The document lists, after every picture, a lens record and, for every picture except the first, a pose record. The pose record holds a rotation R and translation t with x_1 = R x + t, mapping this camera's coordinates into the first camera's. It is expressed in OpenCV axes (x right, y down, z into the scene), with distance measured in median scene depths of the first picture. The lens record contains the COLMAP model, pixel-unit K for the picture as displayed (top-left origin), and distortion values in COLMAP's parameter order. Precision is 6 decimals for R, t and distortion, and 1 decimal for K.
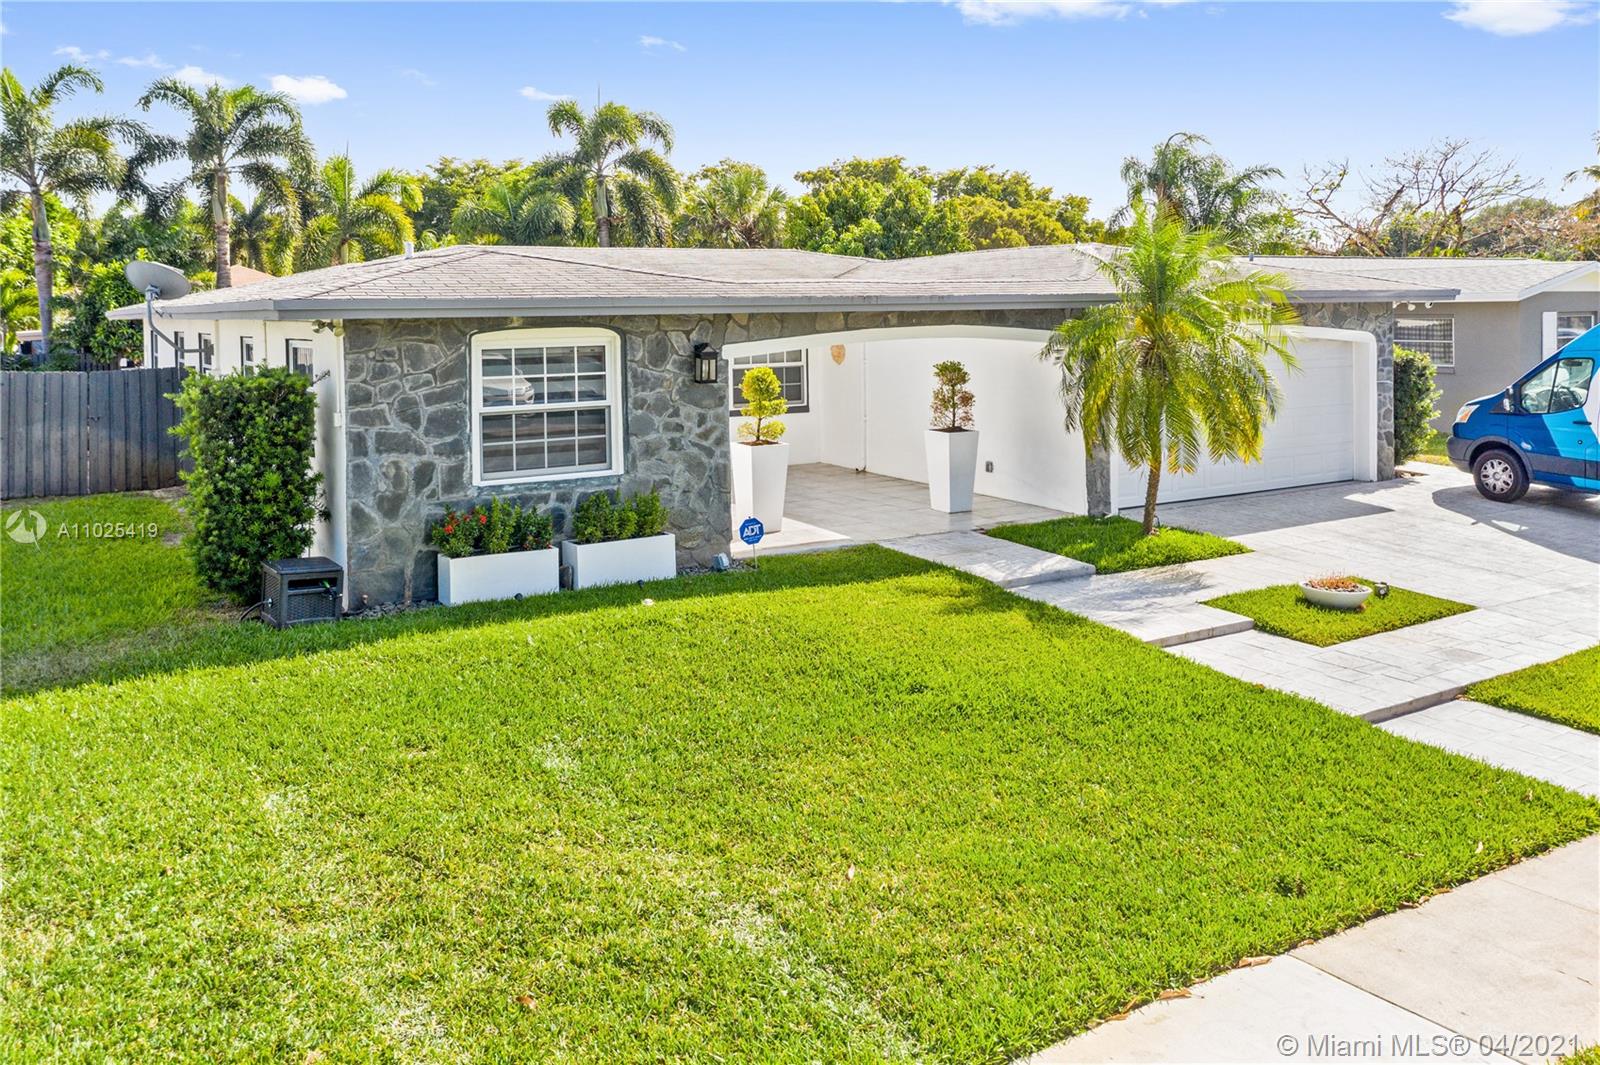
lens RADIAL K [[1320.4, 0, 807.6], [0, 1320.4, 310.2], [0, 0, 1]] dist [-0.011334, 0.005483]
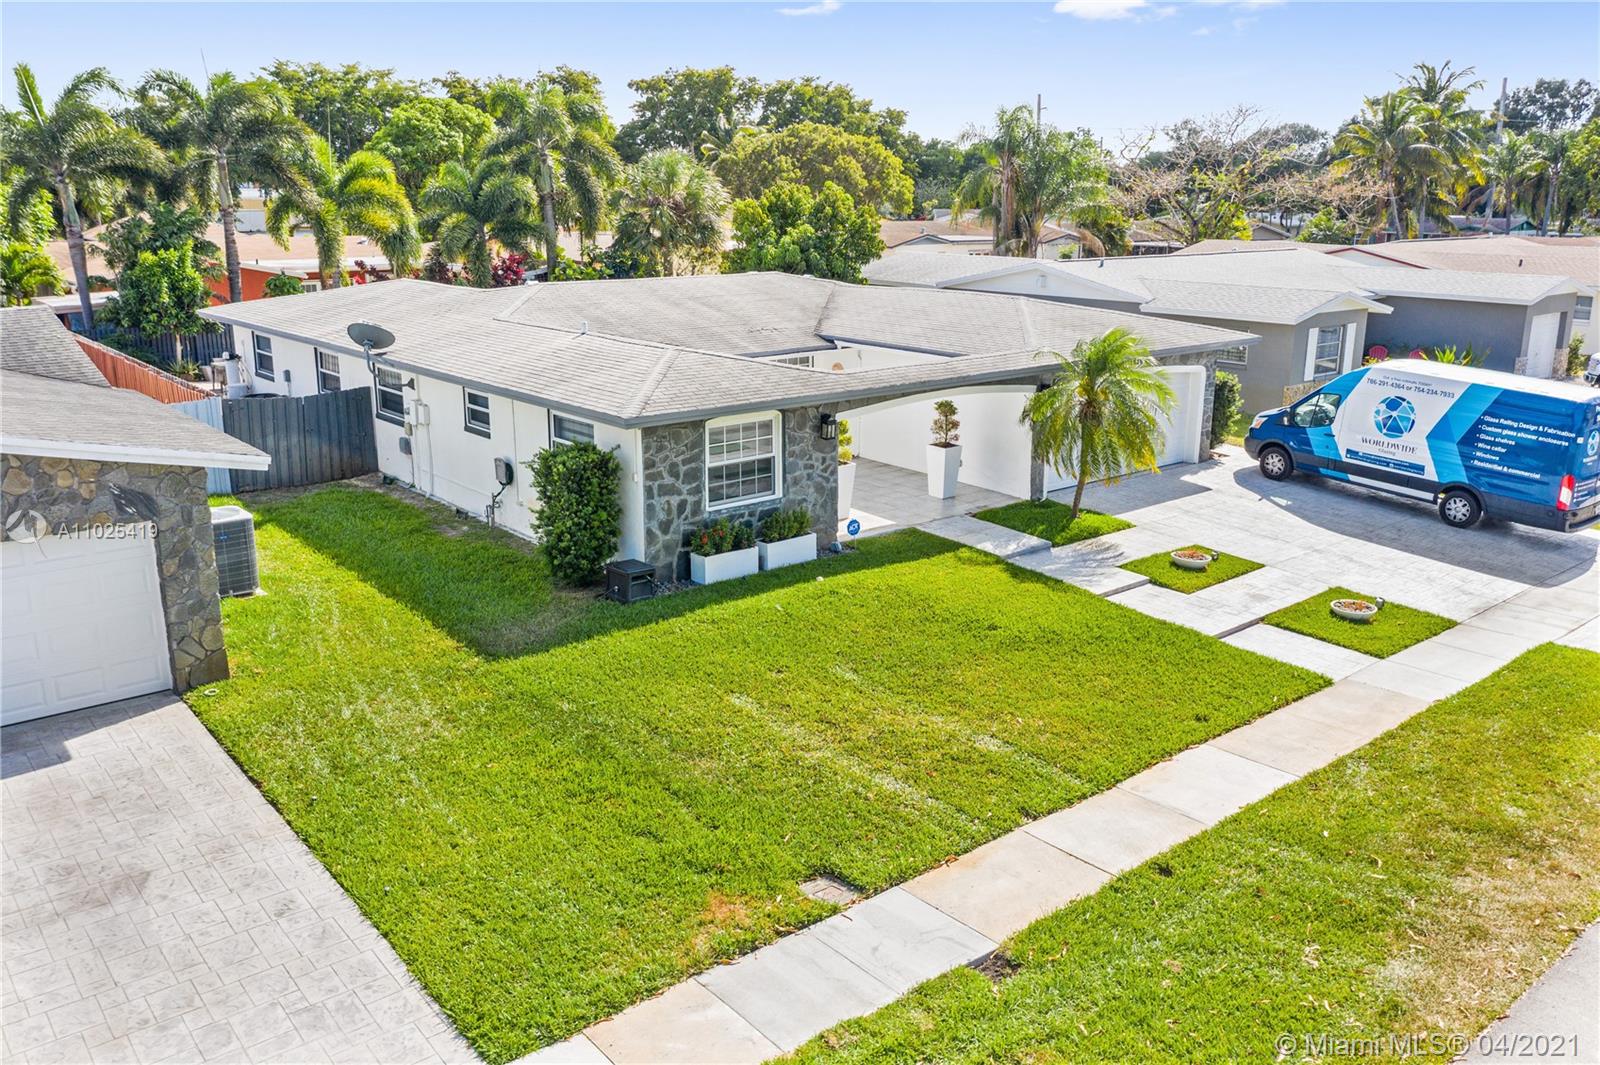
lens RADIAL K [[1278.4, 0, 800.3], [0, 1278.4, 505.0], [0, 0, 1]] dist [-0.009004, -0.009284]
pose [[0.988687, -0.017998, 0.148908, -0.352195], [-0.017963, 0.971421, 0.236683, -0.239678], [-0.148912, -0.236680, 0.960108, -0.518511]]
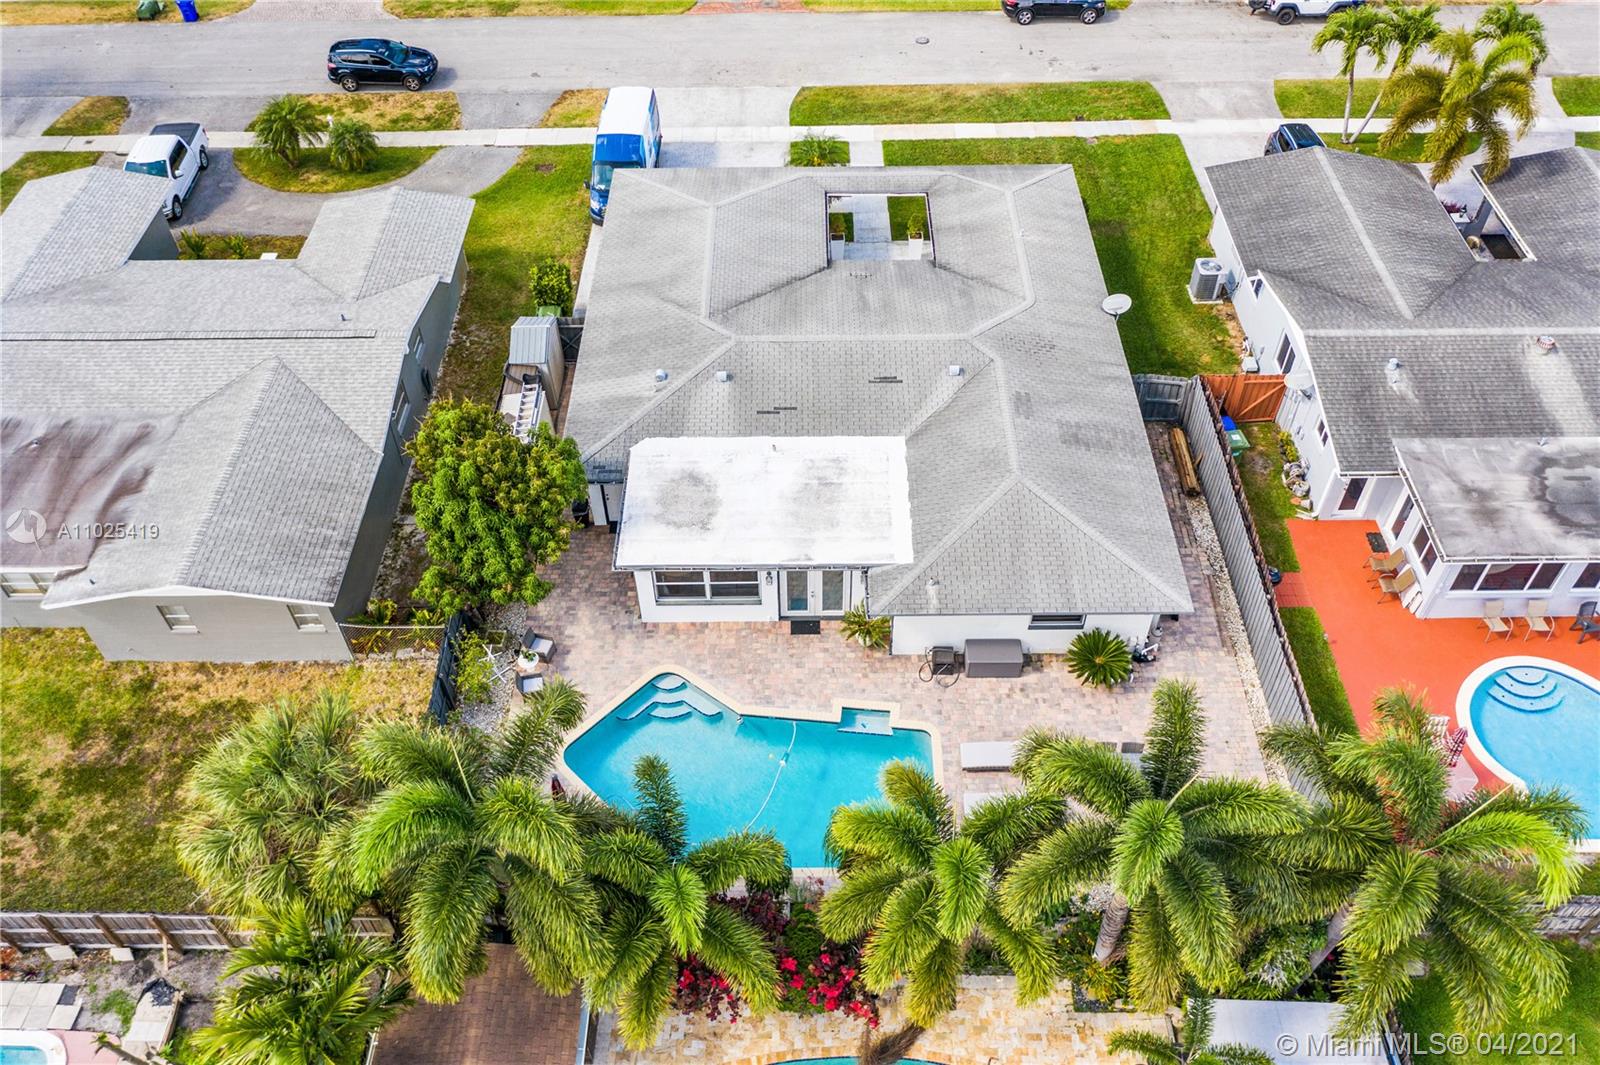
lens RADIAL K [[1285.0, 0, 798.8], [0, 1285.0, 506.7], [0, 0, 1]] dist [-0.006350, 0.001857]
pose [[-0.850528, -0.357160, 0.386055, -1.381989], [0.030539, 0.699266, 0.714209, -1.866283], [-0.525042, 0.619245, -0.583838, 3.828015]]
